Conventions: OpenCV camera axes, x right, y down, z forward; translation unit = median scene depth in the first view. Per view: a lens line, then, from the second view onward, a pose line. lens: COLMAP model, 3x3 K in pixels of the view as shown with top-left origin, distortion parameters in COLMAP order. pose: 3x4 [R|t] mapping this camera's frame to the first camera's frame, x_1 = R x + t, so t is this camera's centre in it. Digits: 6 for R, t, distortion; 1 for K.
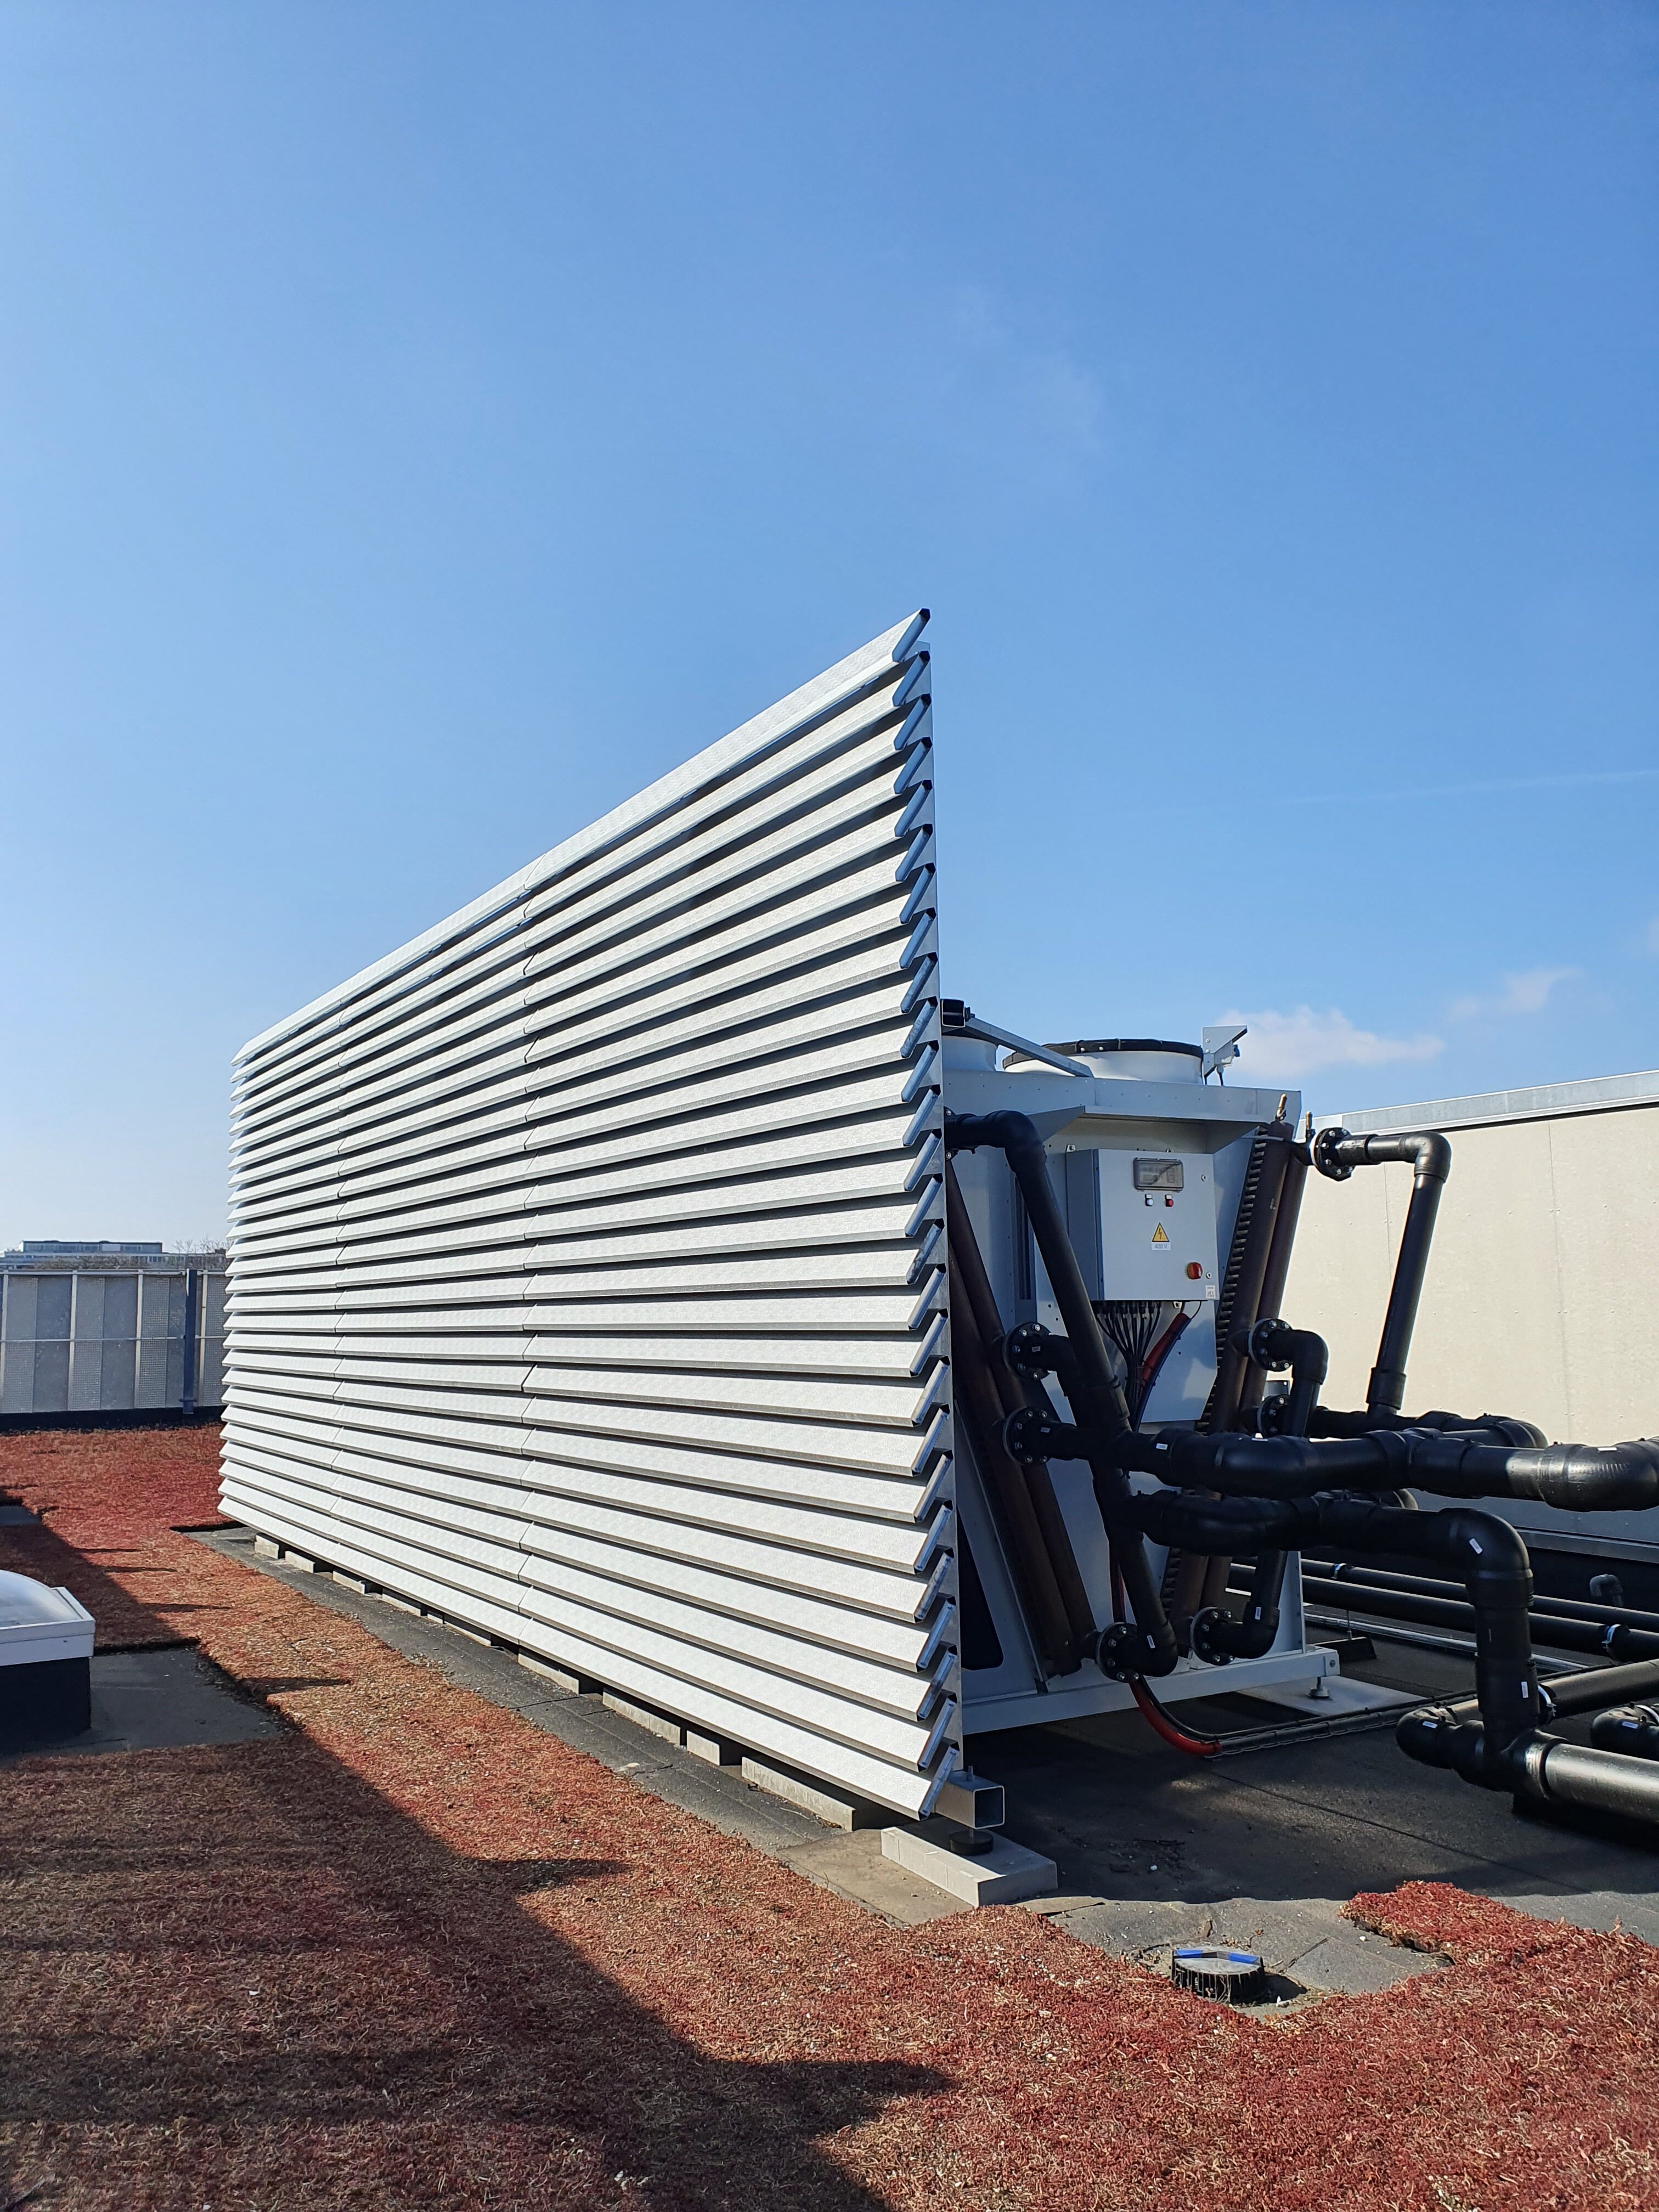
lens RADIAL K [[1678.1, 0, 829.5], [0, 1678.1, 1106.0], [0, 0, 1]] dist [0.078230, -0.081277]
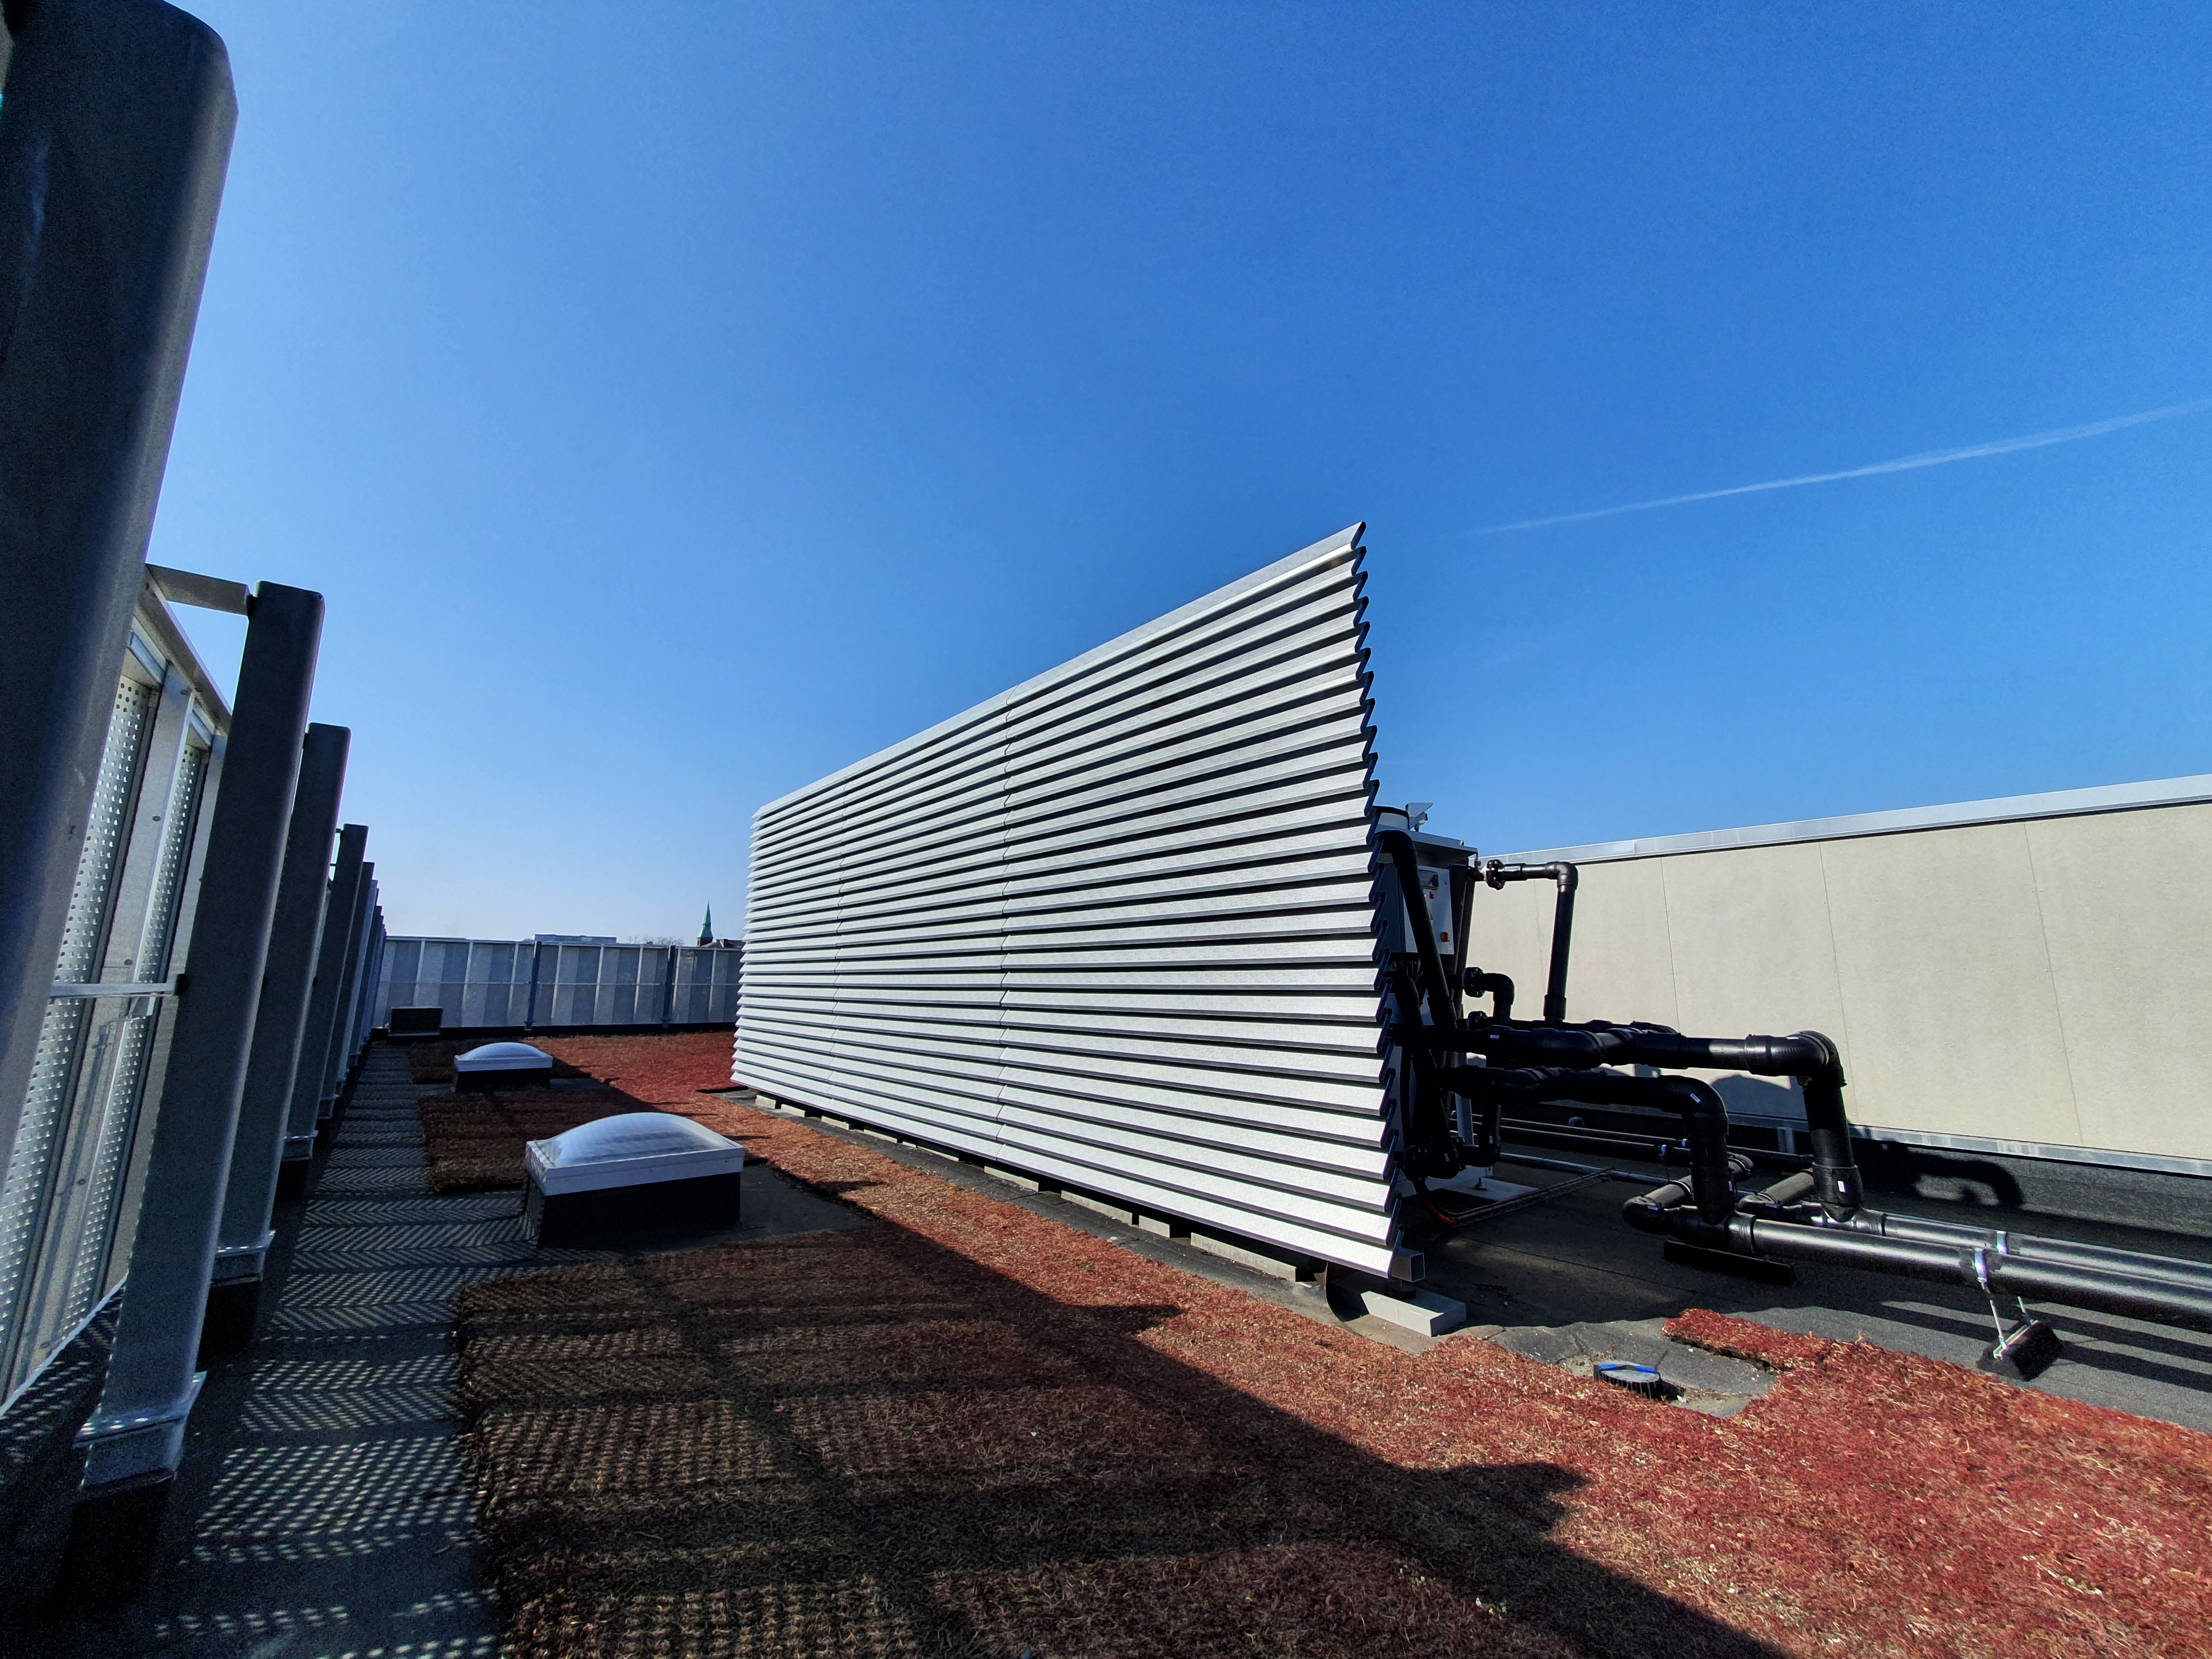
lens RADIAL K [[846.6, 0, 1108.6], [0, 846.6, 839.2], [0, 0, 1]] dist [0.020926, -0.008782]
pose [[0.988852, 0.043091, 0.142533, -0.251135], [-0.036518, 0.998160, -0.048414, 0.054359], [-0.144356, 0.042669, 0.988605, 0.198883]]
